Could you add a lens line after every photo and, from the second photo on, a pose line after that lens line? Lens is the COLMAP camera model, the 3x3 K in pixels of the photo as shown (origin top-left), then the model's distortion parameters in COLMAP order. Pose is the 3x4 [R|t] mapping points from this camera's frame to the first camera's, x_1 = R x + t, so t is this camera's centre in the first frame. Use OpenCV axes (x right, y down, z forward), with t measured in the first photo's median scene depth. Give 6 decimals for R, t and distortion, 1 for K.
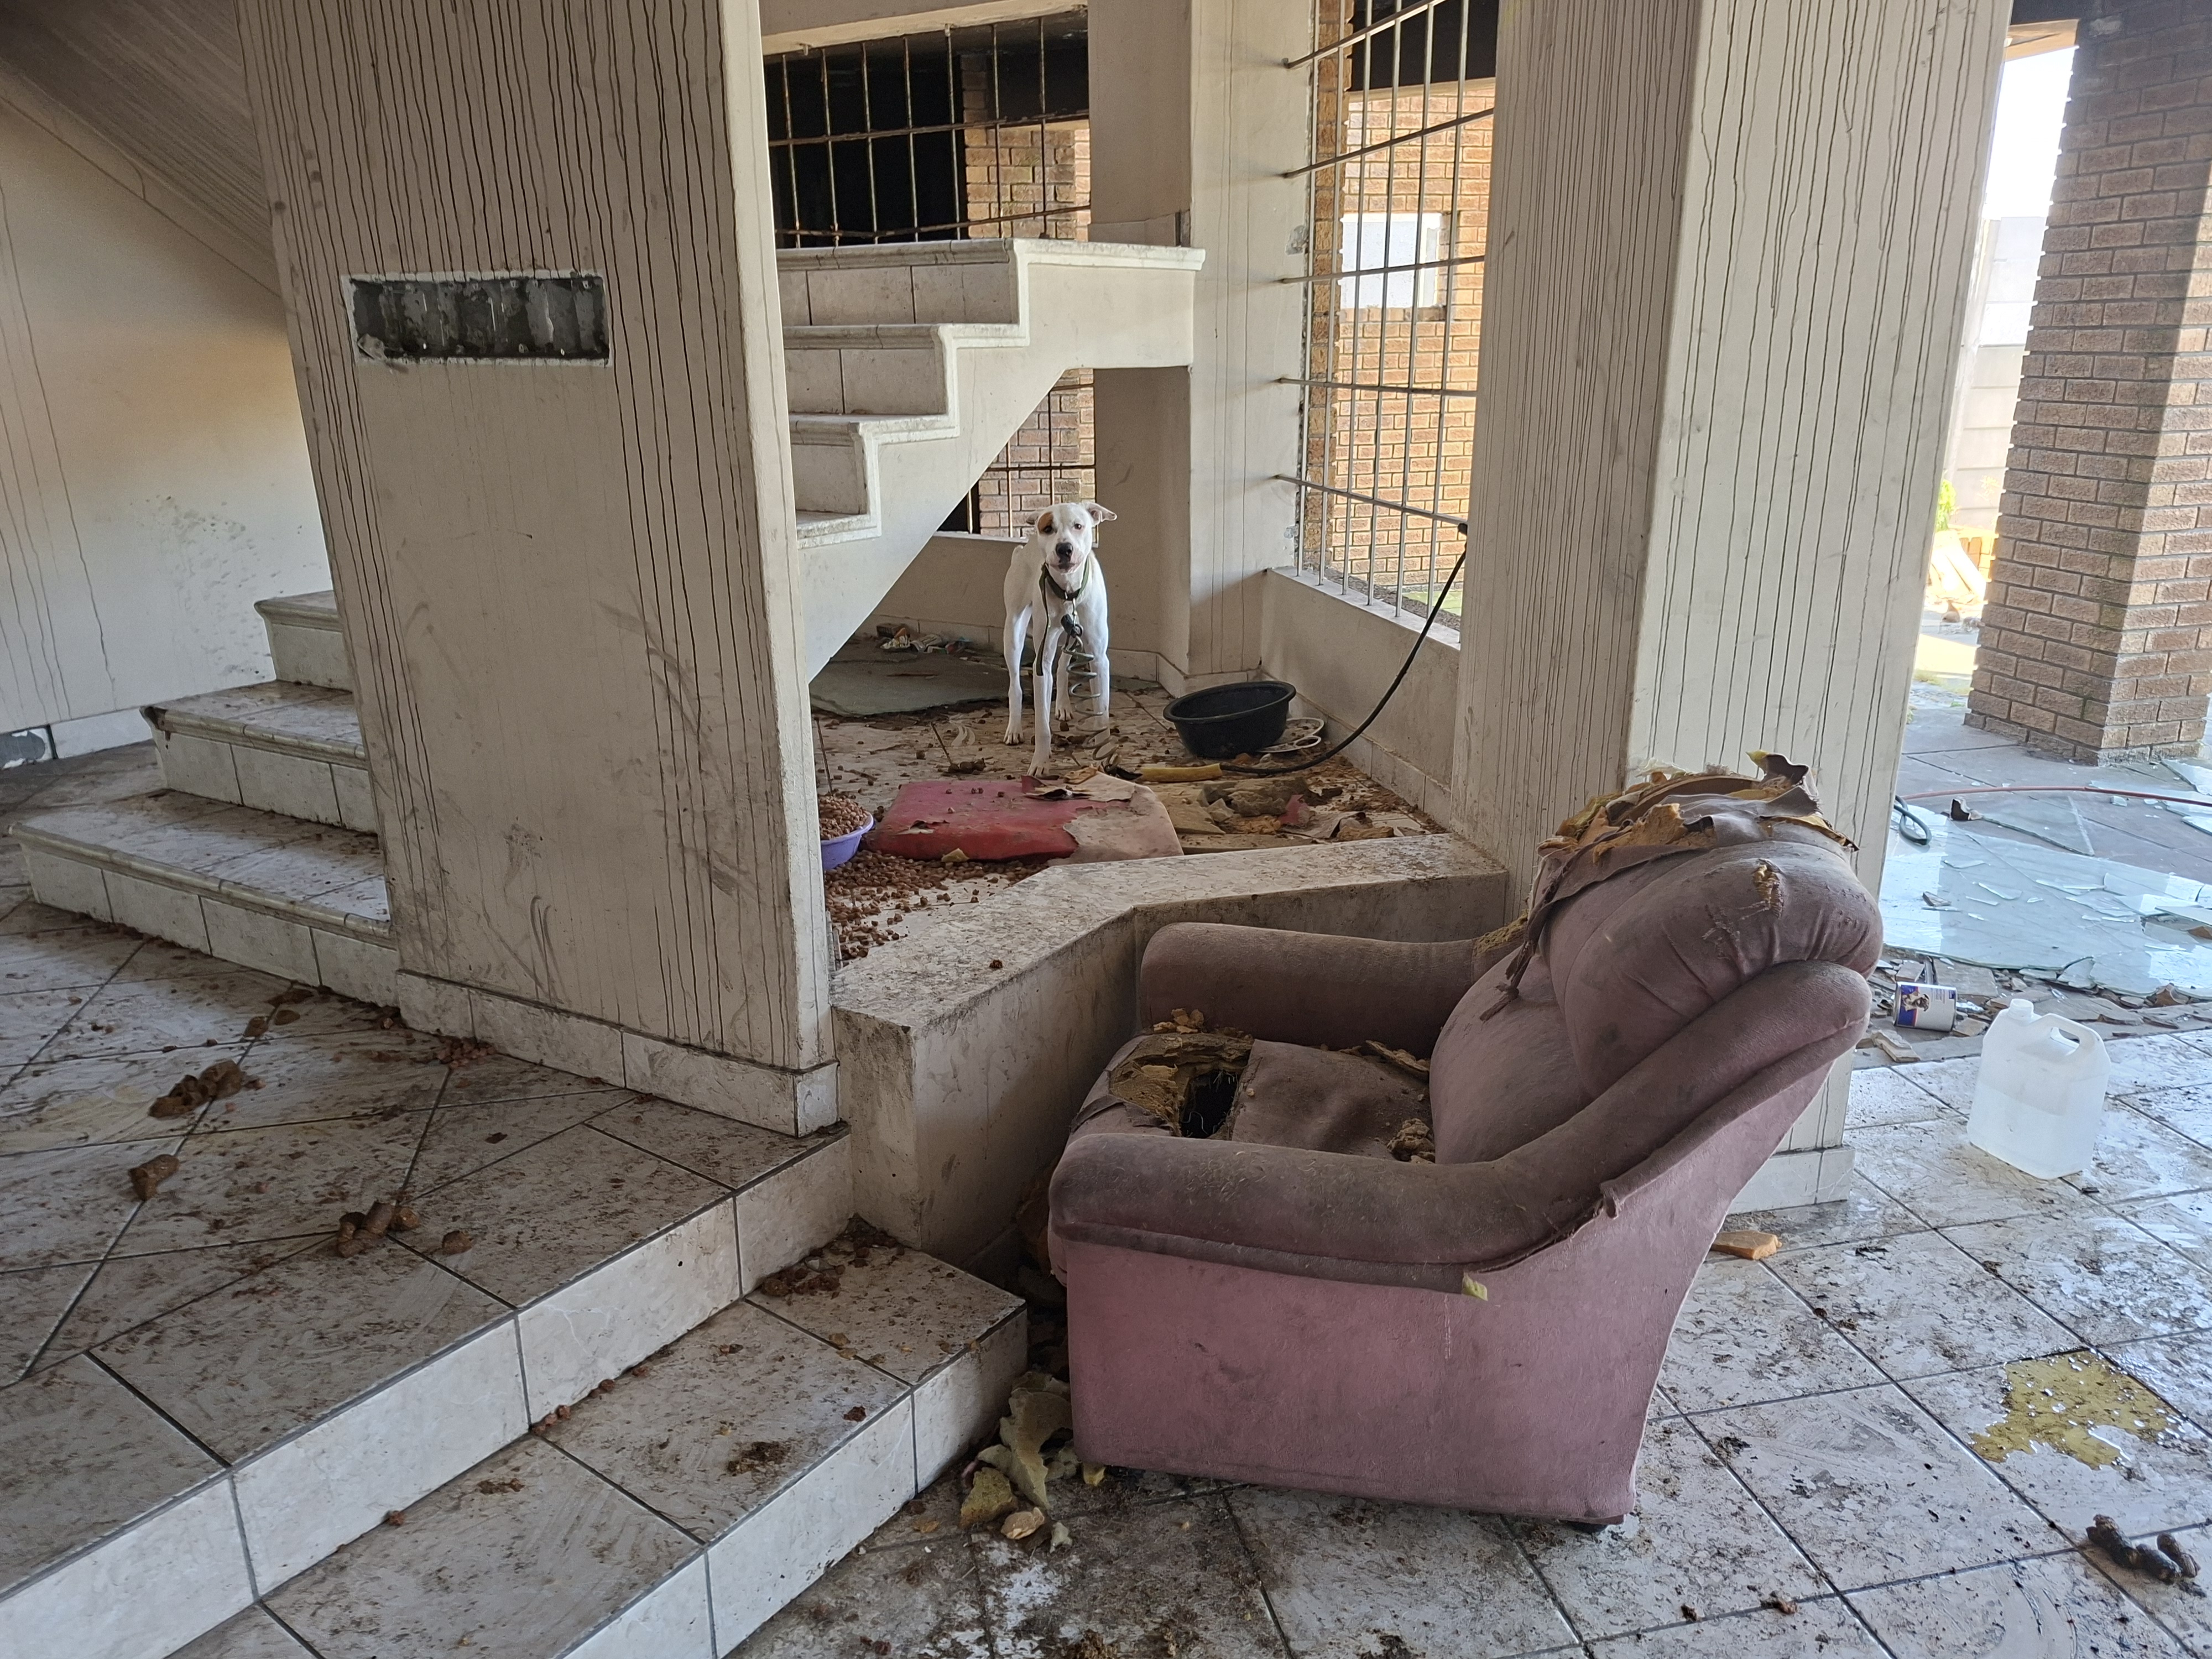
lens RADIAL K [[1534.1, 0, 1102.2], [0, 1534.1, 845.8], [0, 0, 1]] dist [0.042415, -0.056795]
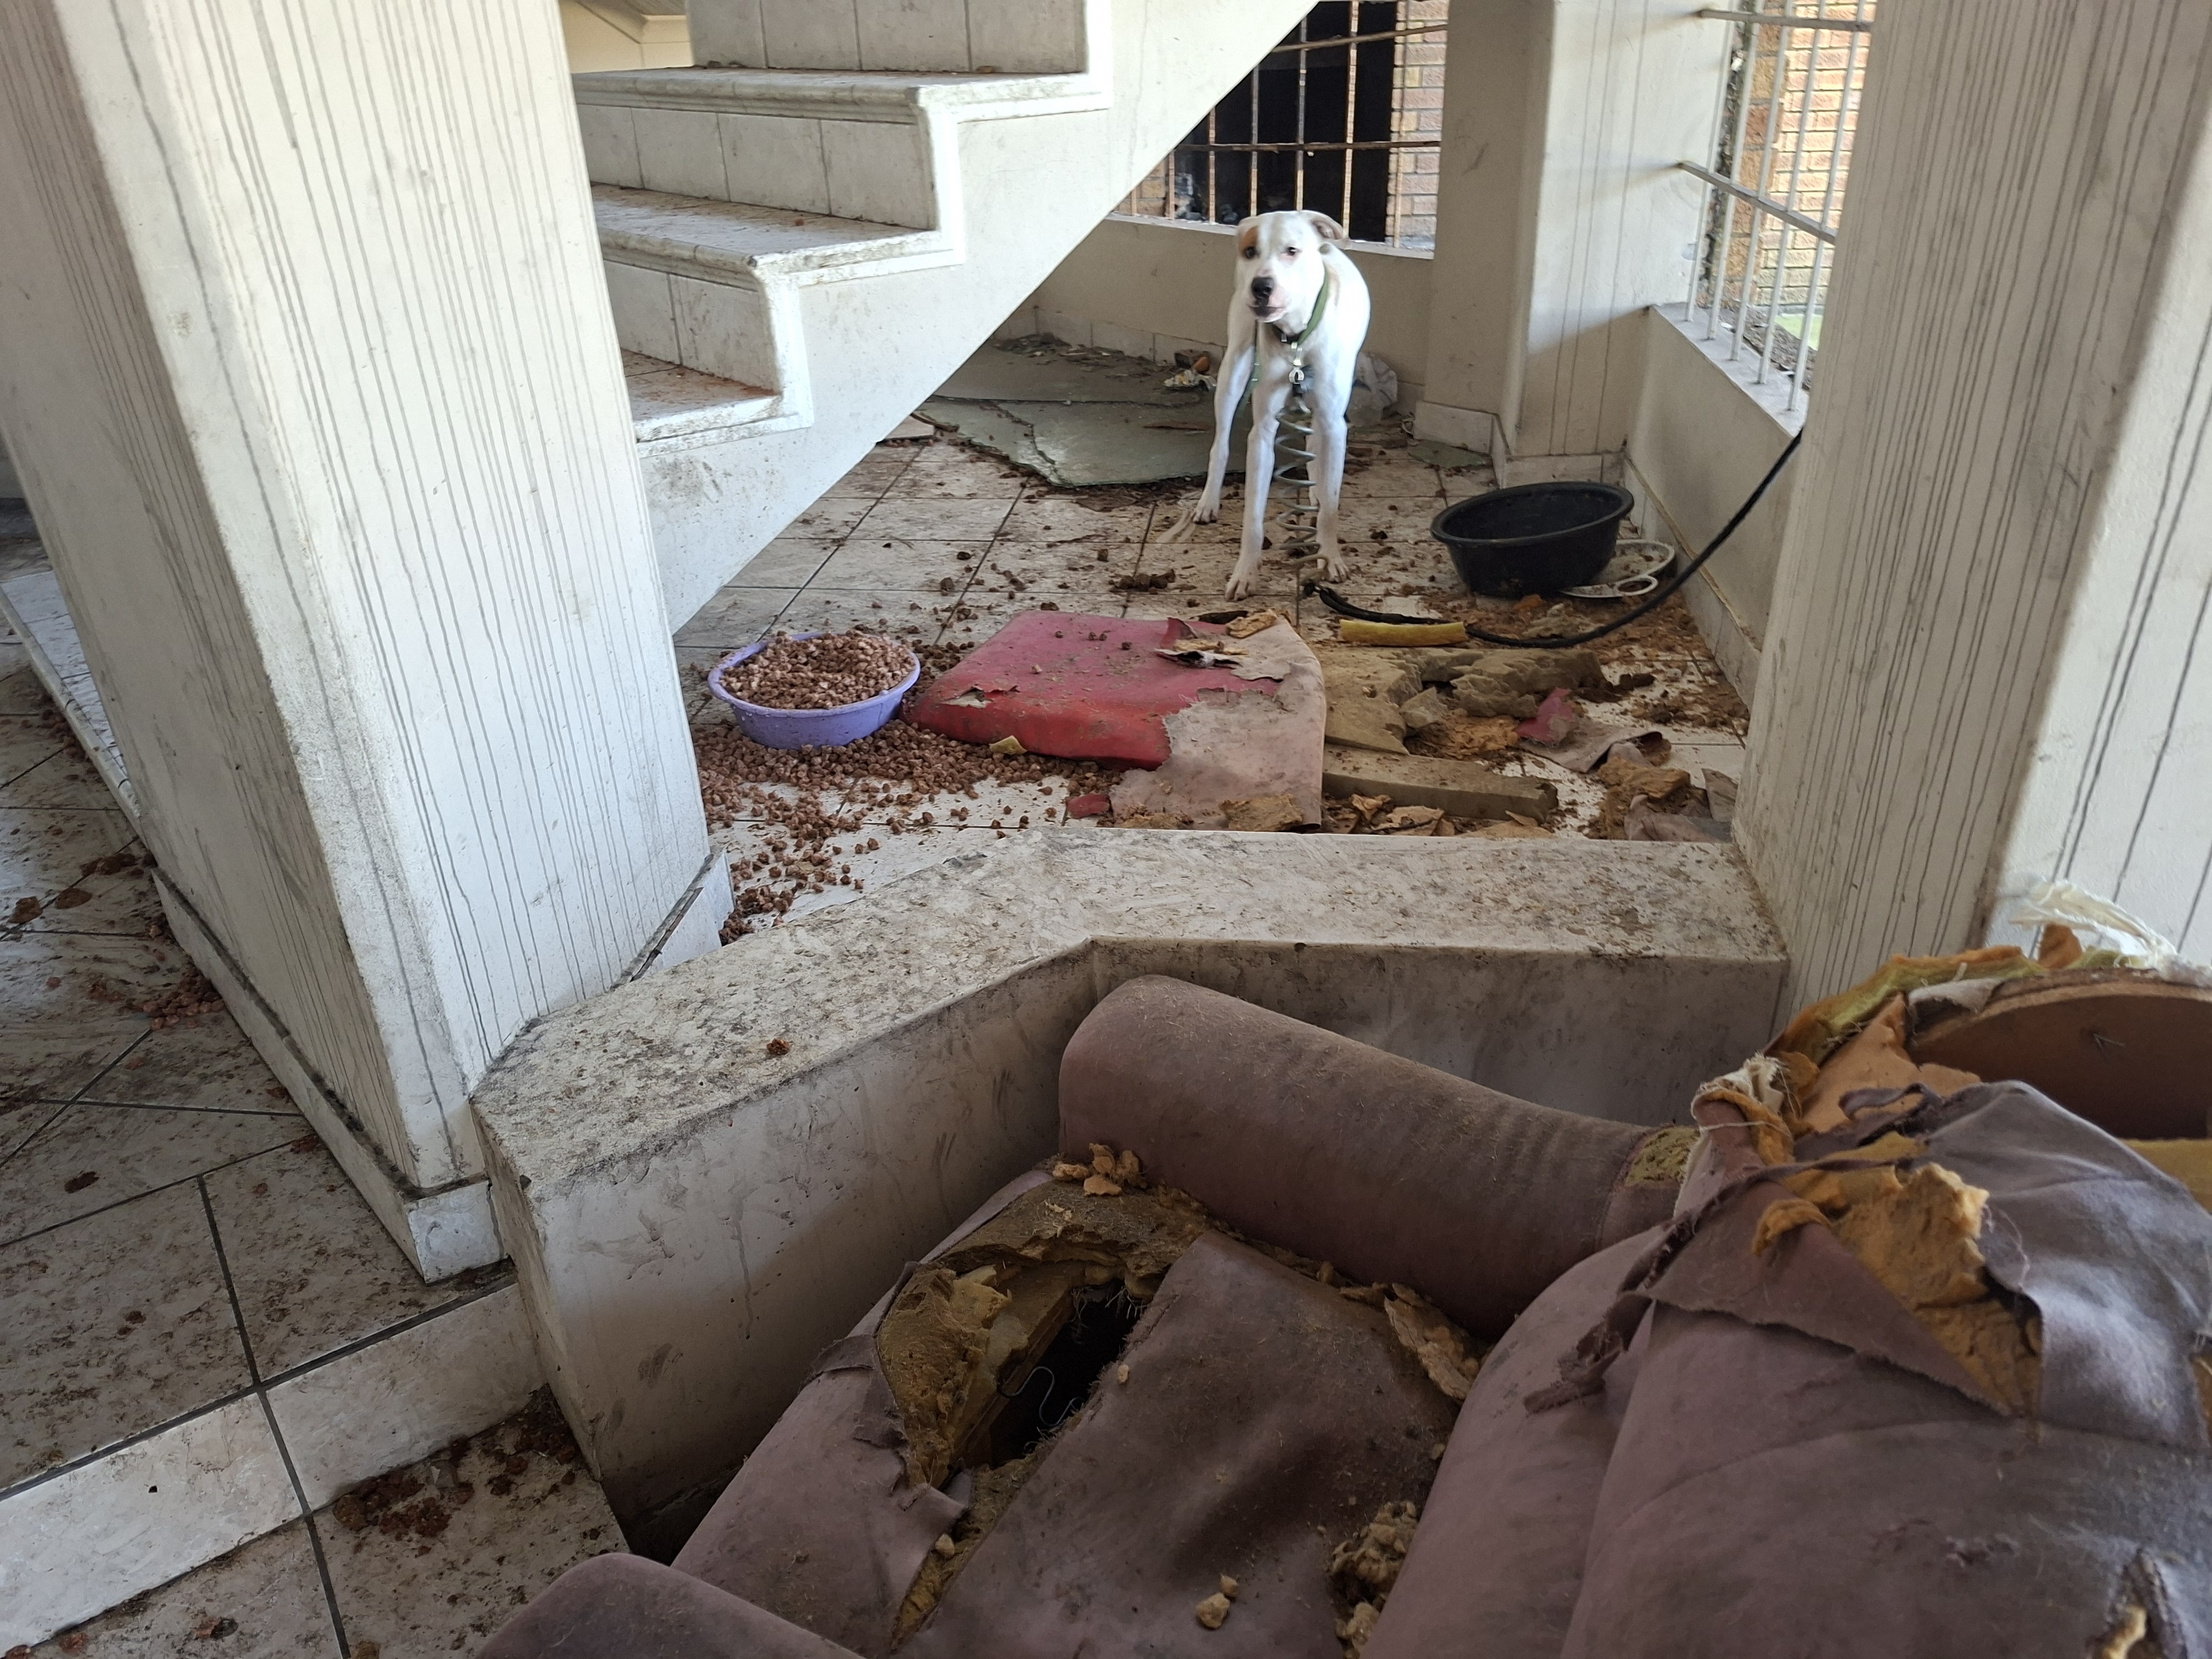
lens RADIAL K [[1534.1, 0, 1105.6], [0, 1534.1, 808.2], [0, 0, 1]] dist [0.042415, -0.056795]
pose [[0.946628, 0.134585, -0.292887, 0.183024], [-0.082025, 0.979328, 0.184903, -0.115301], [0.311717, -0.151010, 0.938098, 0.405753]]
